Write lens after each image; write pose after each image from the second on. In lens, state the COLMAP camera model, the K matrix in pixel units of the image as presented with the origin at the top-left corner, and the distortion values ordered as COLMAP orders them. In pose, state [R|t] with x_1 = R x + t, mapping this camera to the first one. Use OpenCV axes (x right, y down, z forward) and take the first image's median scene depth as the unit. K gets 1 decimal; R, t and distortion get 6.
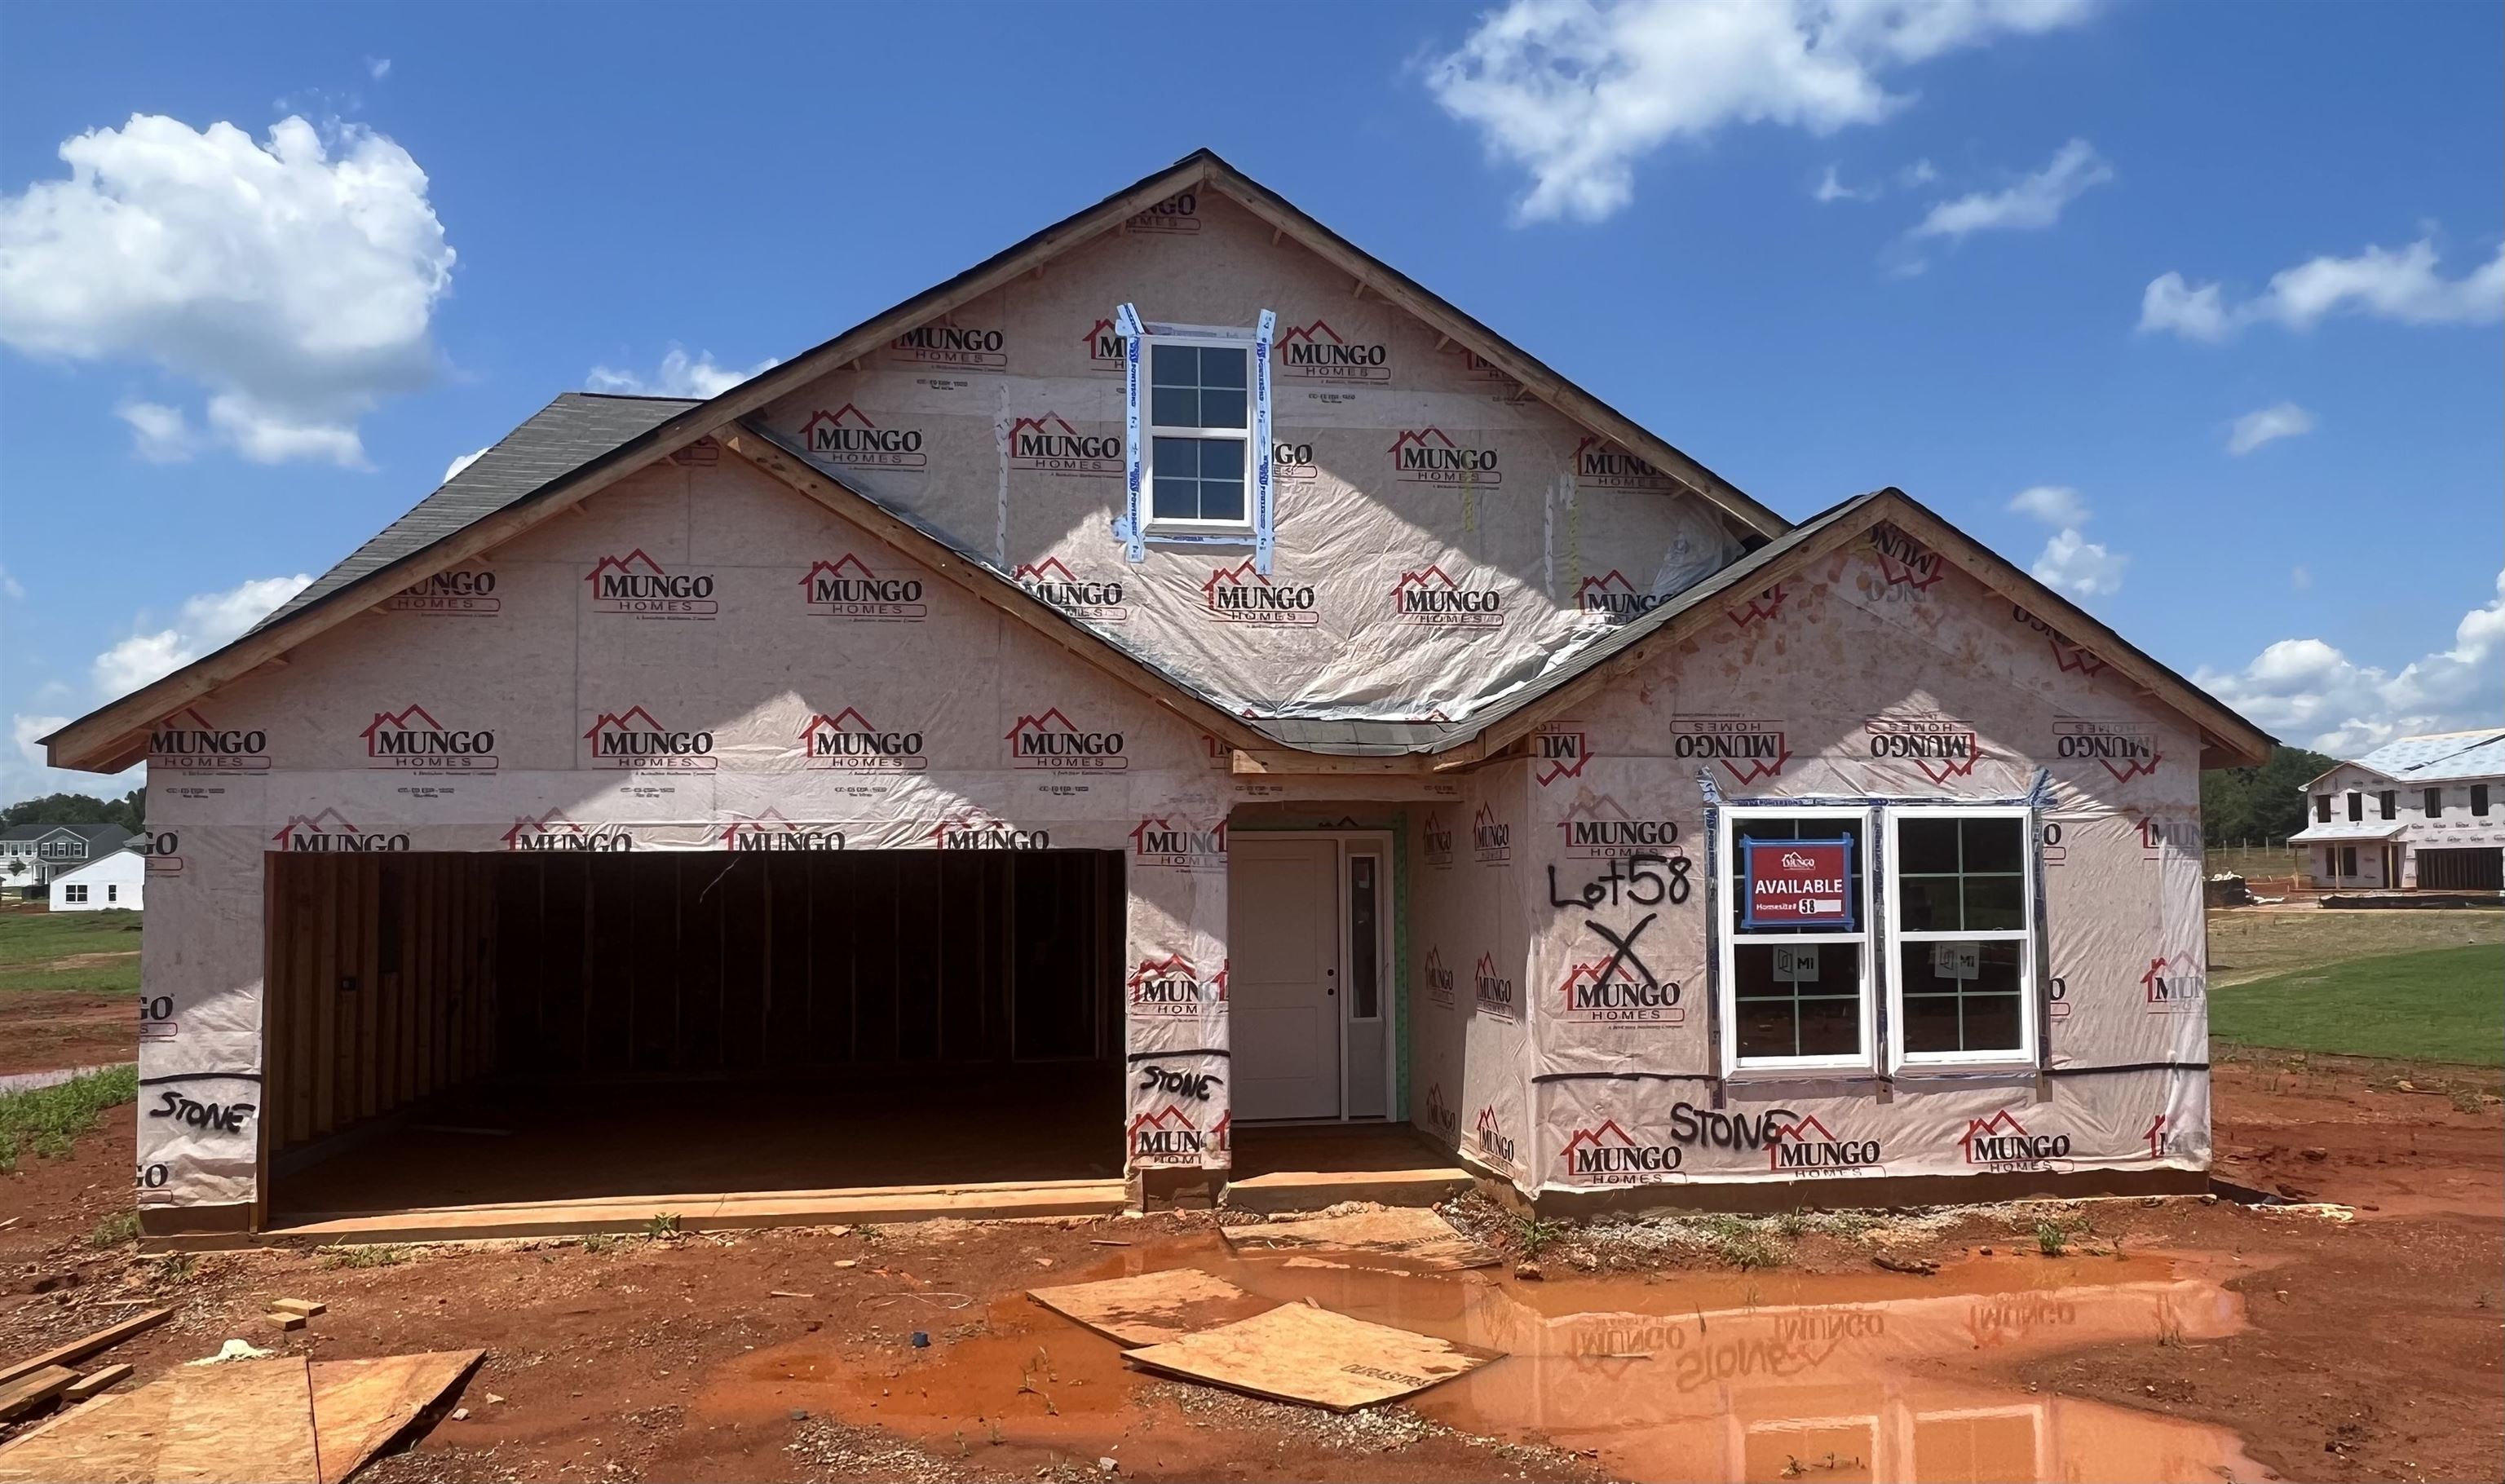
lens RADIAL K [[1712.8, 0, 1180.7], [0, 1712.8, 795.6], [0, 0, 1]] dist [0.012645, 0.002671]
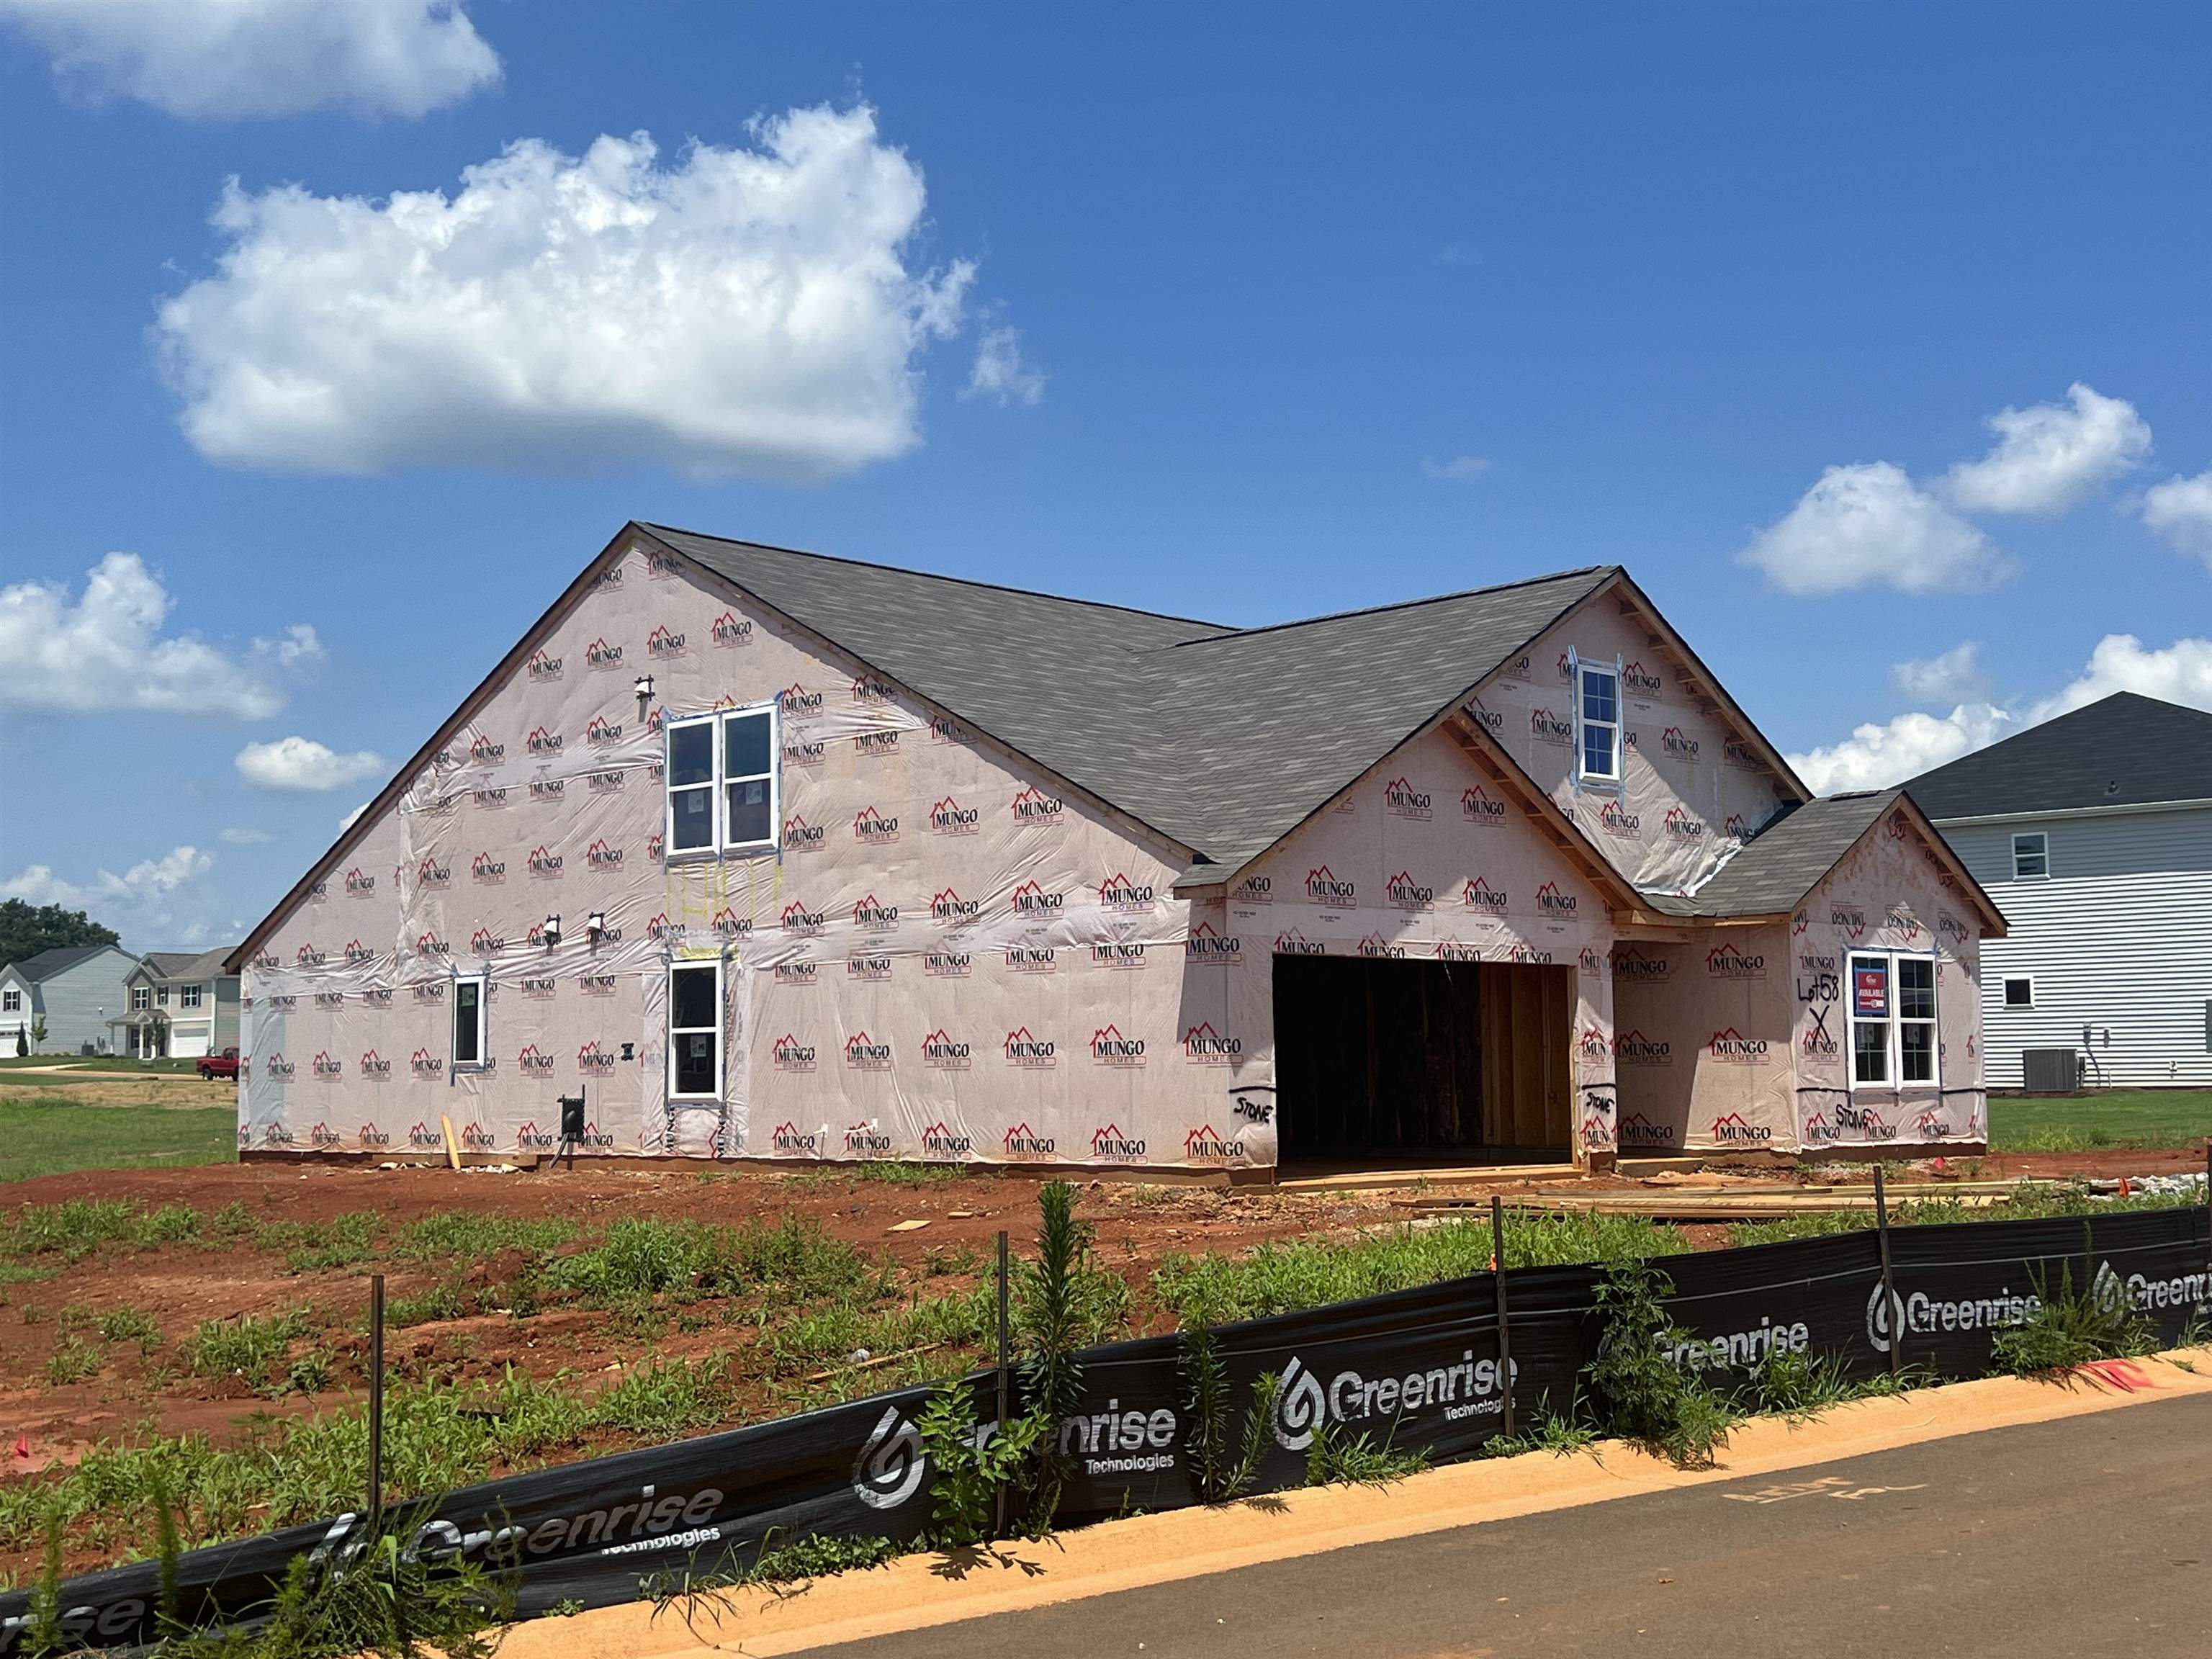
lens RADIAL K [[2668.9, 0, 1114.6], [0, 2668.9, 821.7], [0, 0, 1]] dist [0.092992, 0.000000]
pose [[0.811598, 0.055706, 0.581554, -2.037729], [-0.026512, 0.997930, -0.058590, 0.058813], [-0.583614, 0.032134, 0.811395, -0.934263]]
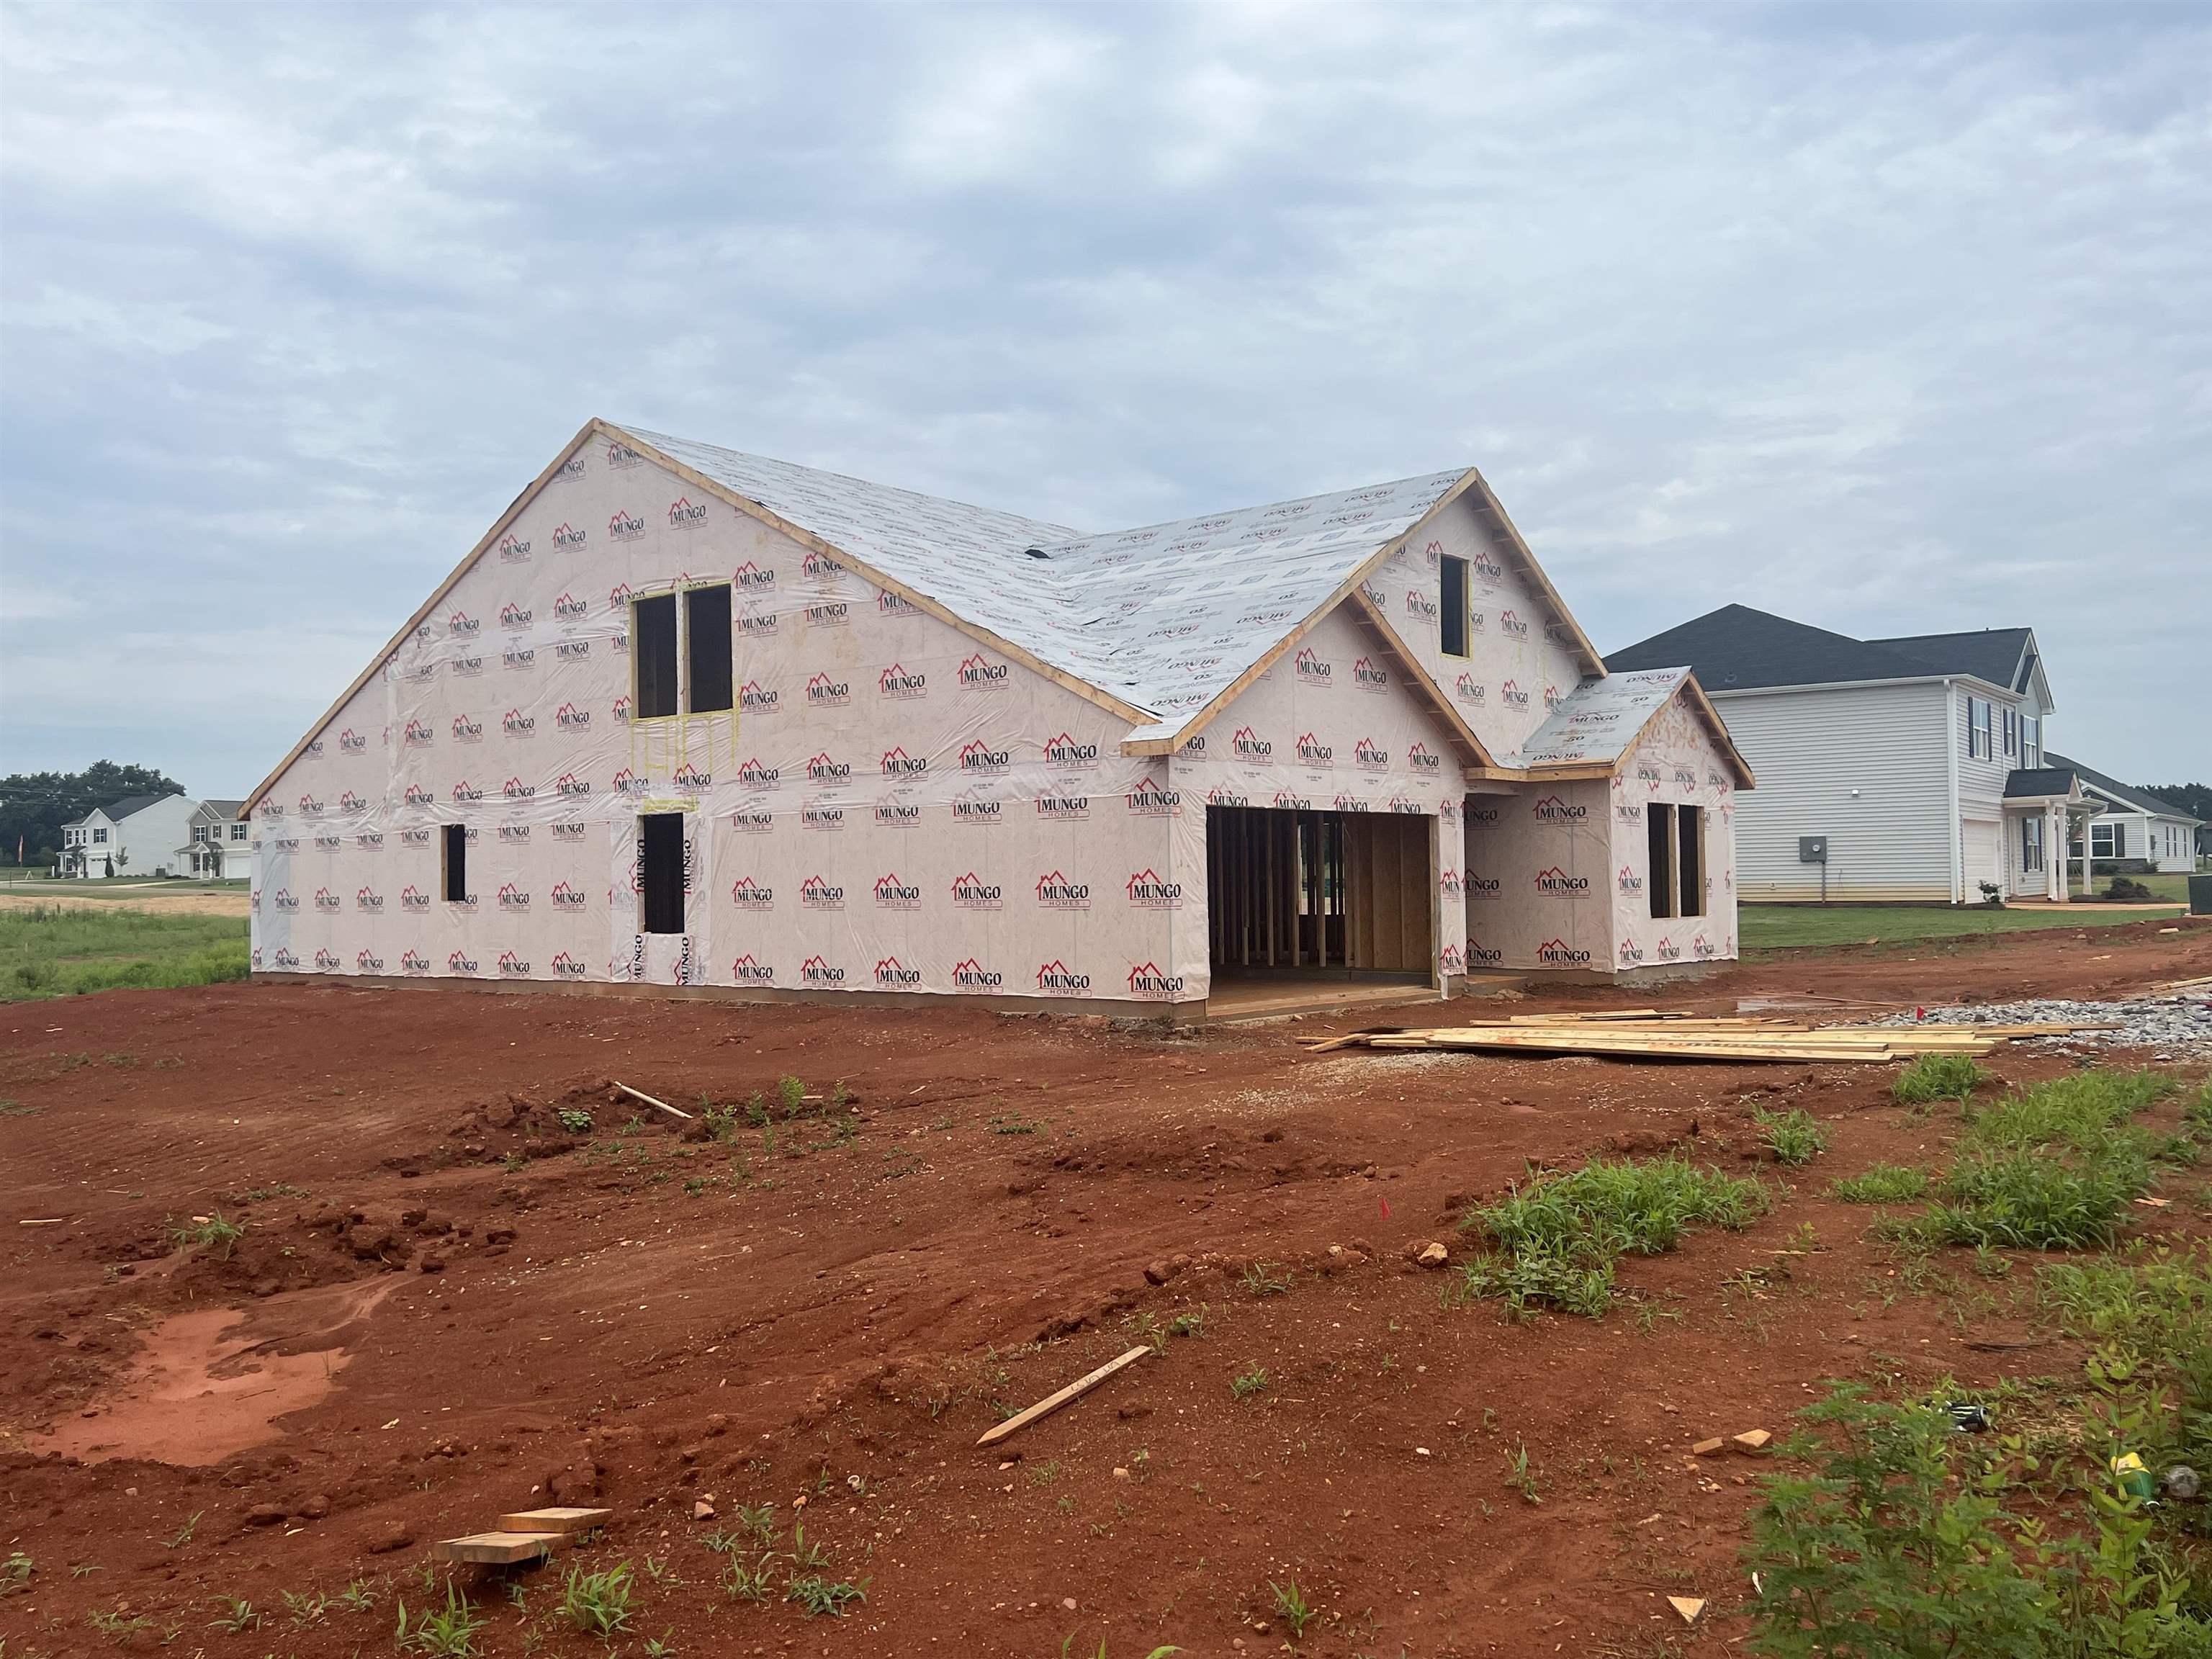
lens RADIAL K [[1851.6, 0, 1096.3], [0, 1851.6, 847.8], [0, 0, 1]] dist [0.065811, -0.027452]
pose [[0.751634, 0.010451, 0.659498, -1.802533], [-0.025500, 0.999587, 0.013223, 0.052368], [-0.659087, -0.026757, 0.751590, -0.361985]]
